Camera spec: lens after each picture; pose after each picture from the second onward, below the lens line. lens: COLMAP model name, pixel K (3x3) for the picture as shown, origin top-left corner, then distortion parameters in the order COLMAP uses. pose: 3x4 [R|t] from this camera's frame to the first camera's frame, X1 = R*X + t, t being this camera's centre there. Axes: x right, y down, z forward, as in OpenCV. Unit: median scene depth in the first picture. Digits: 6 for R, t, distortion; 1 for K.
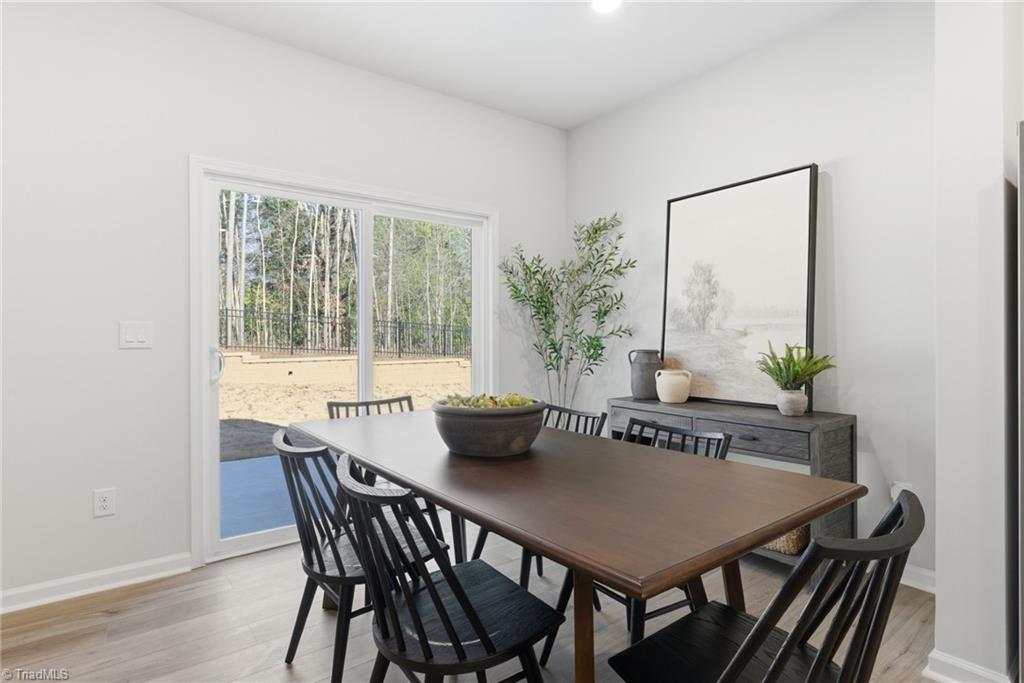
lens RADIAL K [[534.1, 0, 503.5], [0, 534.1, 340.8], [0, 0, 1]] dist [-0.003472, 0.000157]
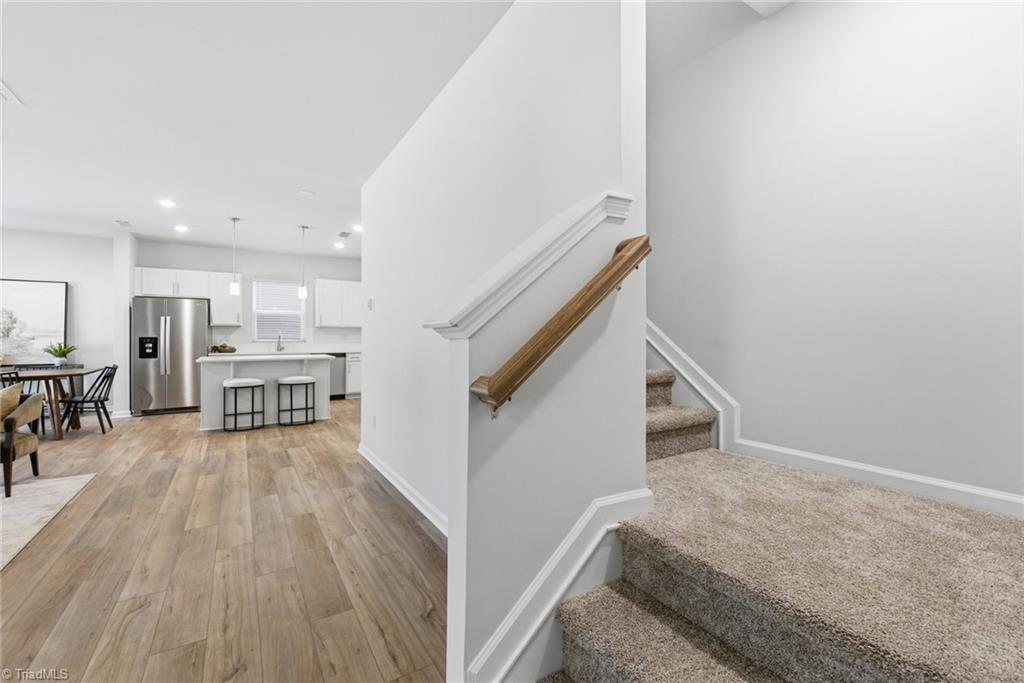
lens RADIAL K [[430.4, 0, 504.0], [0, 430.4, 336.5], [0, 0, 1]] dist [0.010049, -0.001047]
pose [[0.102176, -0.000661, 0.994766, -1.312713], [0.005182, 0.999987, 0.000132, -0.010970], [-0.994753, 0.005141, 0.102178, -1.393325]]
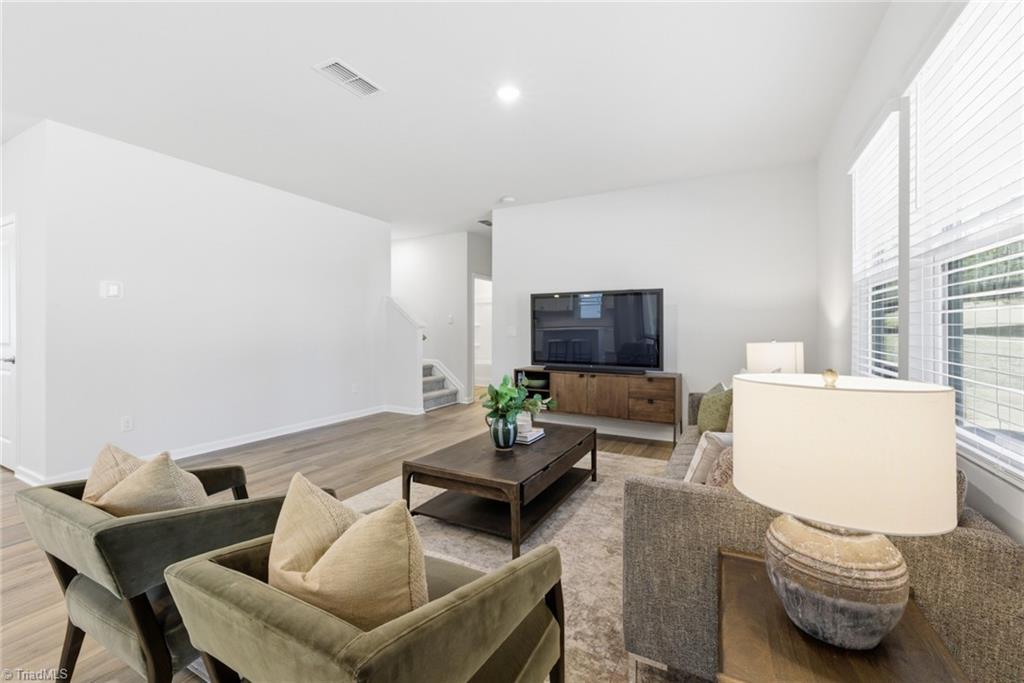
lens RADIAL K [[430.4, 0, 508.1], [0, 430.4, 332.5], [0, 0, 1]] dist [0.010049, -0.001047]
pose [[-0.909887, 0.002449, -0.414850, -0.536309], [-0.000076, 0.999982, 0.006068, -0.010302], [0.414857, 0.005553, -0.909870, 0.523978]]
